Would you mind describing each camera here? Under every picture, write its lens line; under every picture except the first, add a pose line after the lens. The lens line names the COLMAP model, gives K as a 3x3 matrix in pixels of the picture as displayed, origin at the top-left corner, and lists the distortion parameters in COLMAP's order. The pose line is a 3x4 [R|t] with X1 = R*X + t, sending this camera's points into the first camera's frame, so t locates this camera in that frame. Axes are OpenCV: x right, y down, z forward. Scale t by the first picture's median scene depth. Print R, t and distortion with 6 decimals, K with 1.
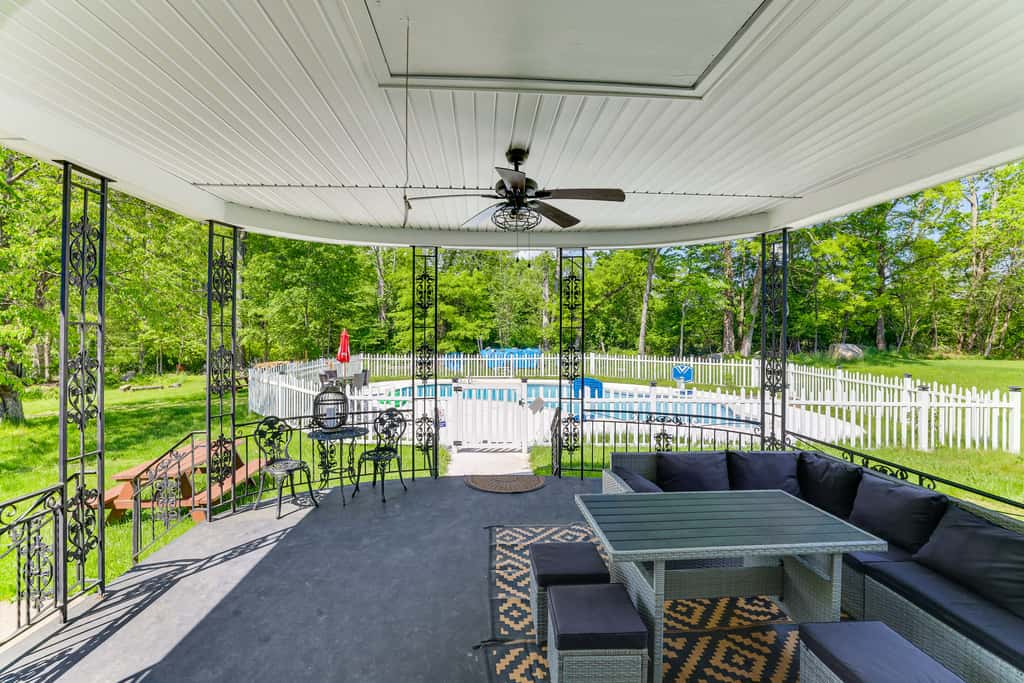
lens RADIAL K [[539.4, 0, 509.4], [0, 539.4, 337.2], [0, 0, 1]] dist [-0.025540, 0.000917]
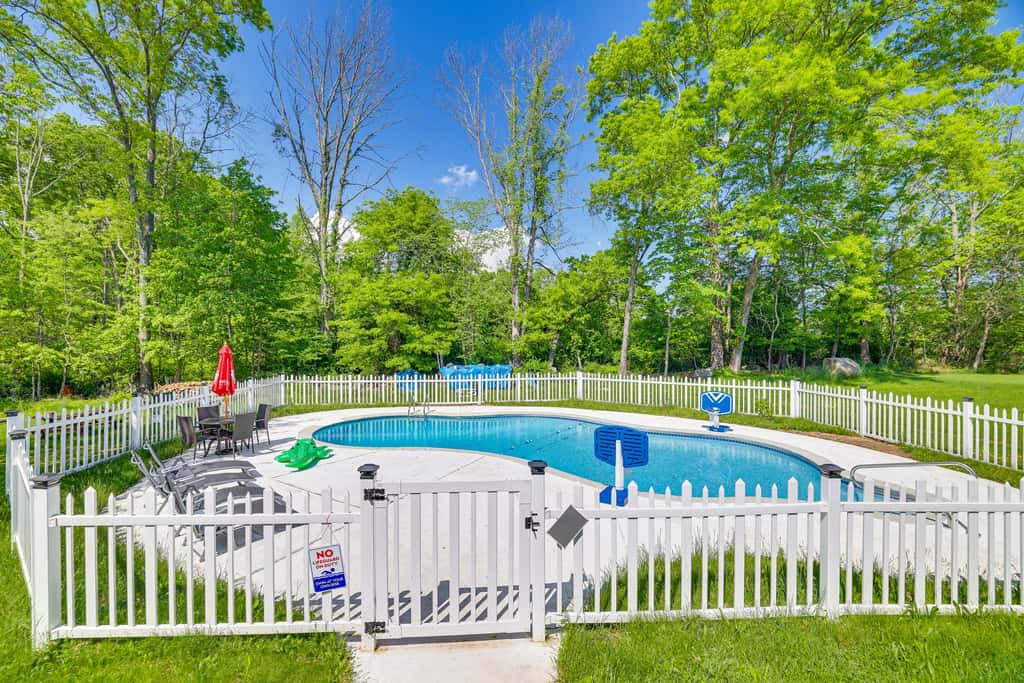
lens RADIAL K [[539.4, 0, 510.5], [0, 539.4, 337.9], [0, 0, 1]] dist [-0.025540, 0.000917]
pose [[0.997224, 0.000320, 0.074453, -0.006136], [0.001306, 0.999762, -0.021788, -0.002737], [-0.074442, 0.021824, 0.996987, 0.132121]]
